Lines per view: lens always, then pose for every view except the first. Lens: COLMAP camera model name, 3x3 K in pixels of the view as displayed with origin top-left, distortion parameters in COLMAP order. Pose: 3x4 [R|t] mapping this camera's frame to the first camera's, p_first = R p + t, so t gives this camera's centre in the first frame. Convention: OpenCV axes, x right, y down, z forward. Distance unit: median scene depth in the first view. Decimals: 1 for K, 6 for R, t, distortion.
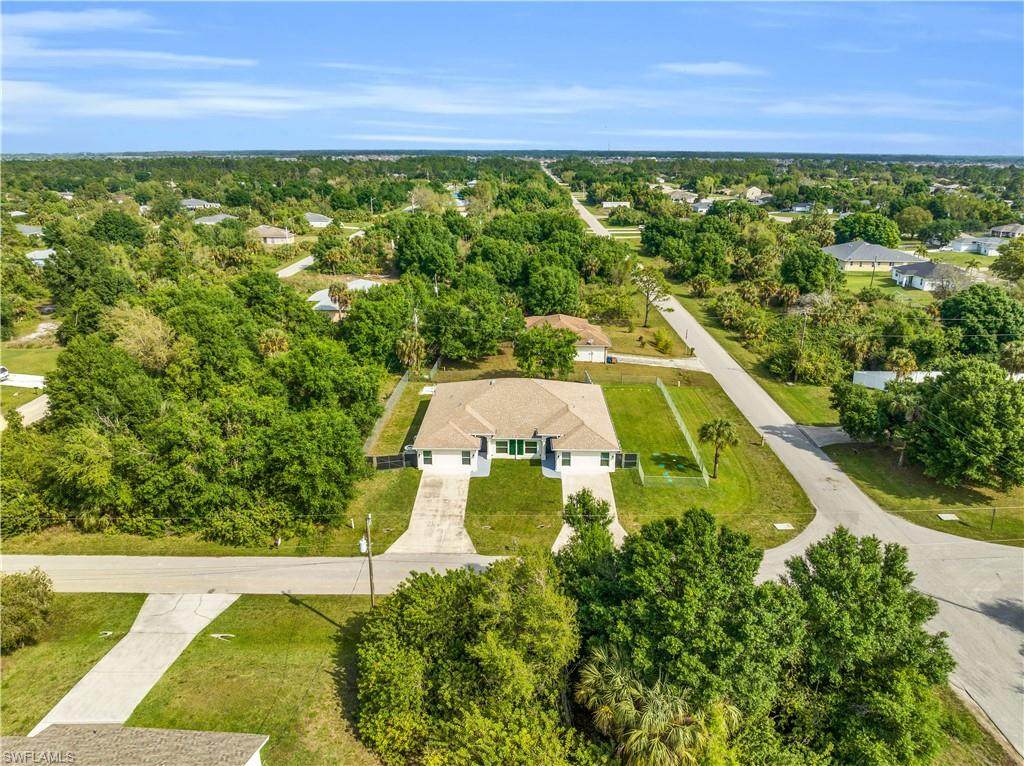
lens RADIAL K [[721.7, 0, 512.0], [0, 721.7, 383.0], [0, 0, 1]] dist [-0.034850, -0.000865]
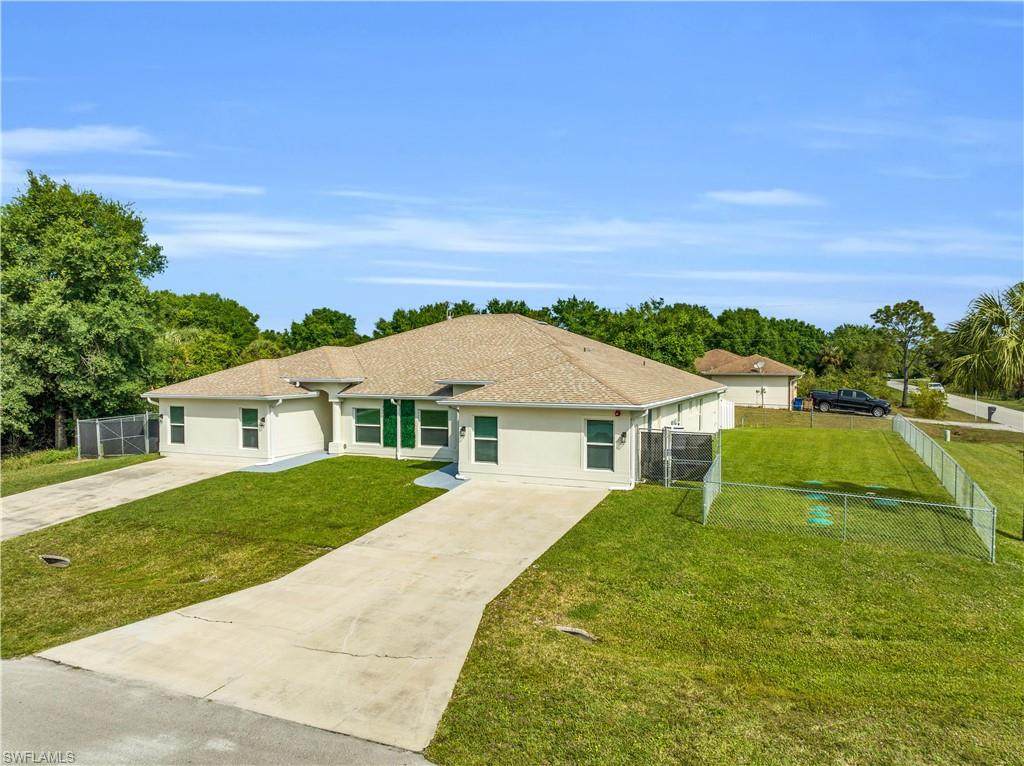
lens RADIAL K [[721.7, 0, 512.0], [0, 721.7, 383.0], [0, 0, 1]] dist [-0.034850, -0.000865]
pose [[0.925501, 0.009048, -0.378637, 0.201823], [-0.117865, 0.956954, -0.265228, 0.160311], [0.359939, 0.290097, 0.886729, 0.684102]]
